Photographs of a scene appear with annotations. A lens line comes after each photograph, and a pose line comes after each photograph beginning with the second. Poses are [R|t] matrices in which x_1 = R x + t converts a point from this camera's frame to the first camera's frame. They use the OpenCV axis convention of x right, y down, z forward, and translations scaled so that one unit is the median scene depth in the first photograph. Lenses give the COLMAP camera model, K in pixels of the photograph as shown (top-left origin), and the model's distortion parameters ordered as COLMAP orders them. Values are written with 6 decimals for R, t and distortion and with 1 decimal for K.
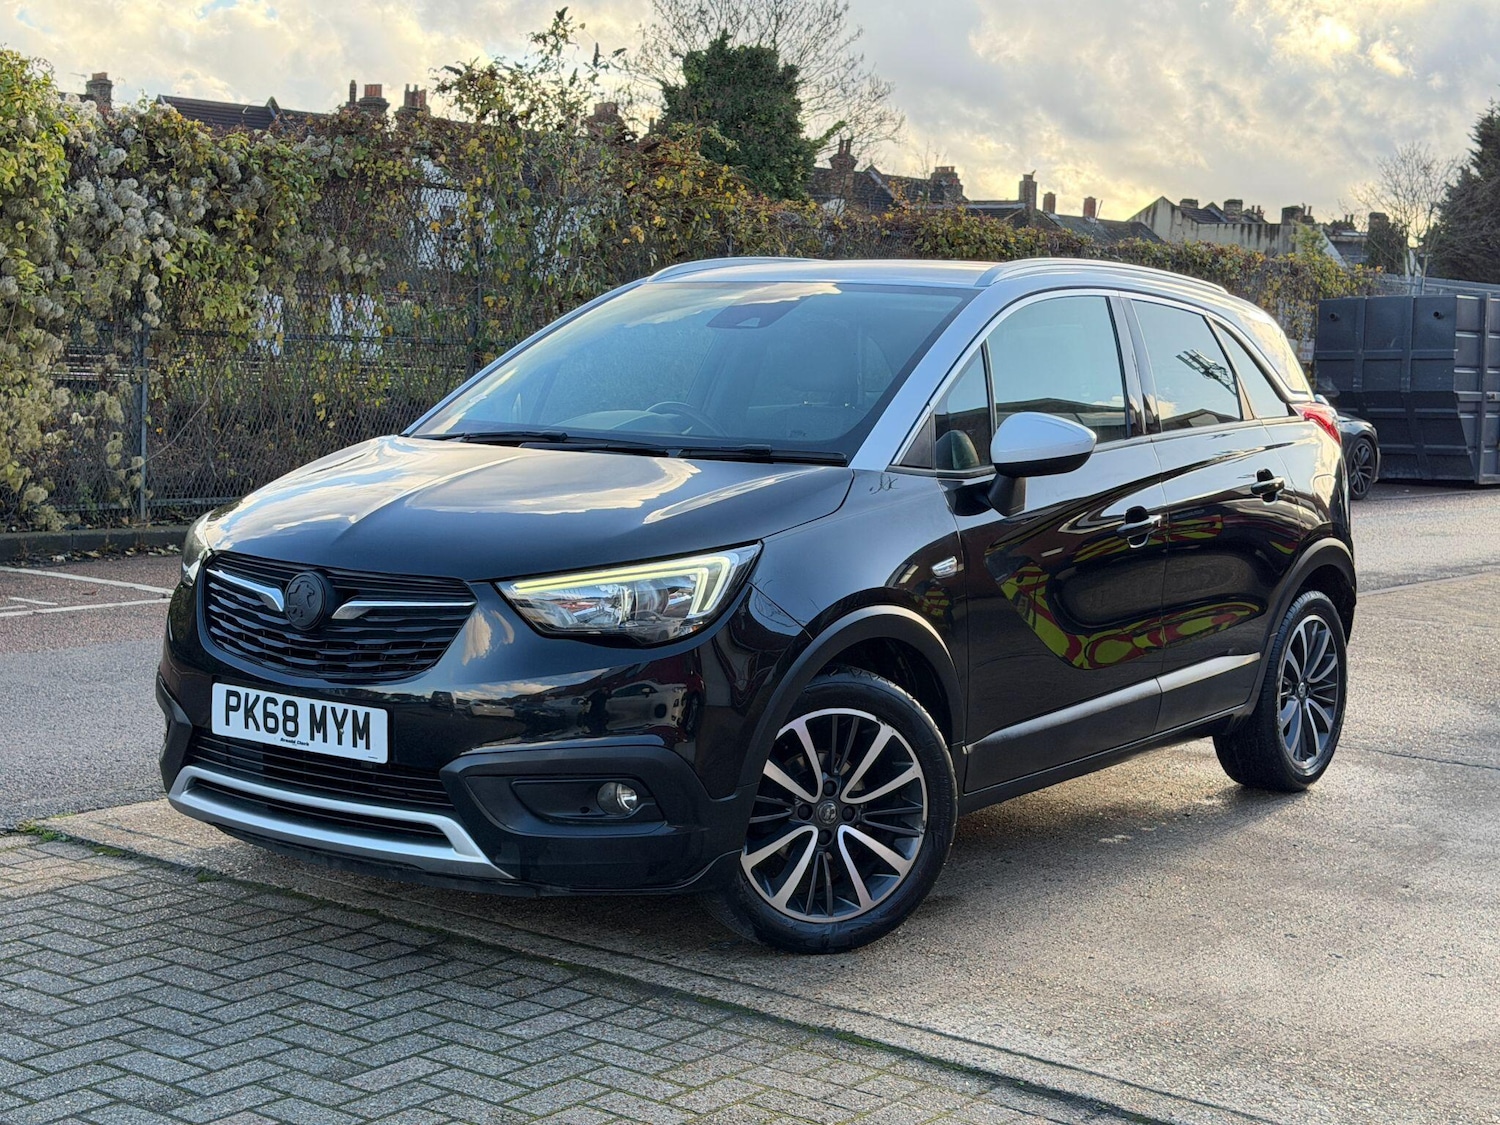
lens RADIAL K [[2254.0, 0, 735.9], [0, 2254.0, 600.0], [0, 0, 1]] dist [0.124921, 0.000000]
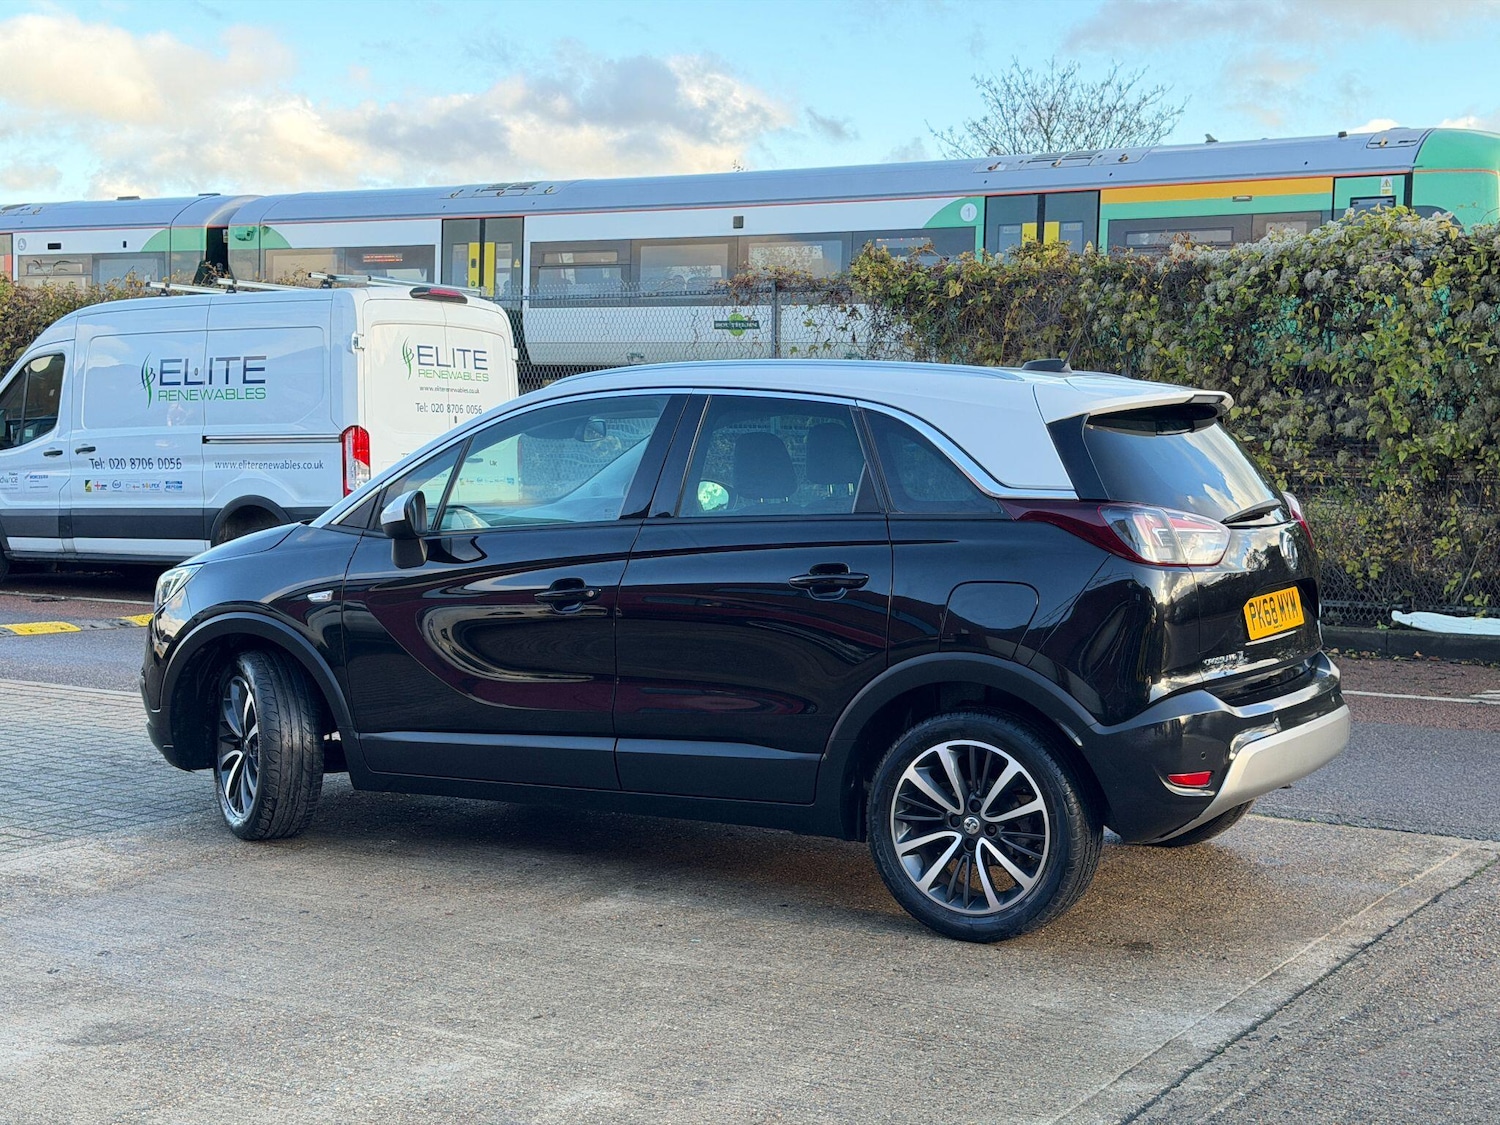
lens RADIAL K [[2108.0, 0, 739.5], [0, 2108.0, 582.6], [0, 0, 1]] dist [0.120299, 0.000000]
pose [[0.086657, 0.042195, -0.995344, 1.540844], [-0.111227, 0.993266, 0.032423, -0.102454], [0.990010, 0.107899, 0.090767, 1.223304]]
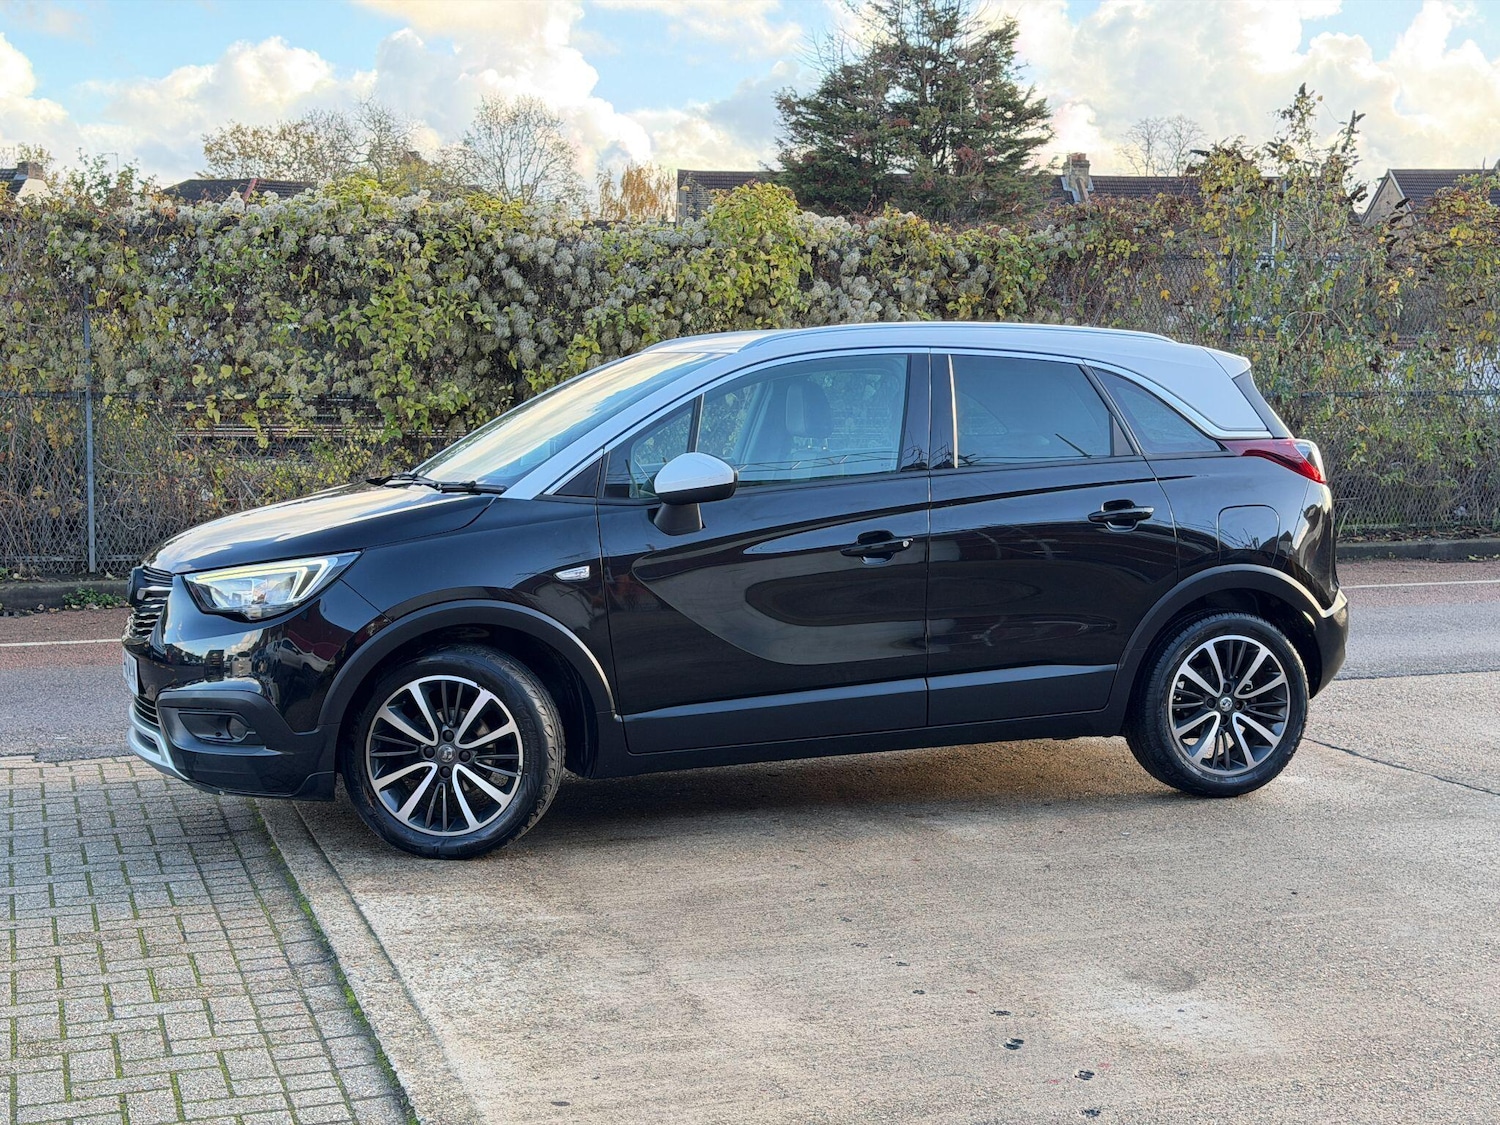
lens RADIAL K [[2108.0, 0, 764.0], [0, 2108.0, 595.3], [0, 0, 1]] dist [0.120299, 0.000000]
pose [[0.840595, 0.019536, -0.541311, 0.898875], [-0.031291, 0.999432, -0.012521, 0.010551], [0.540759, 0.027463, 0.840729, 0.049514]]
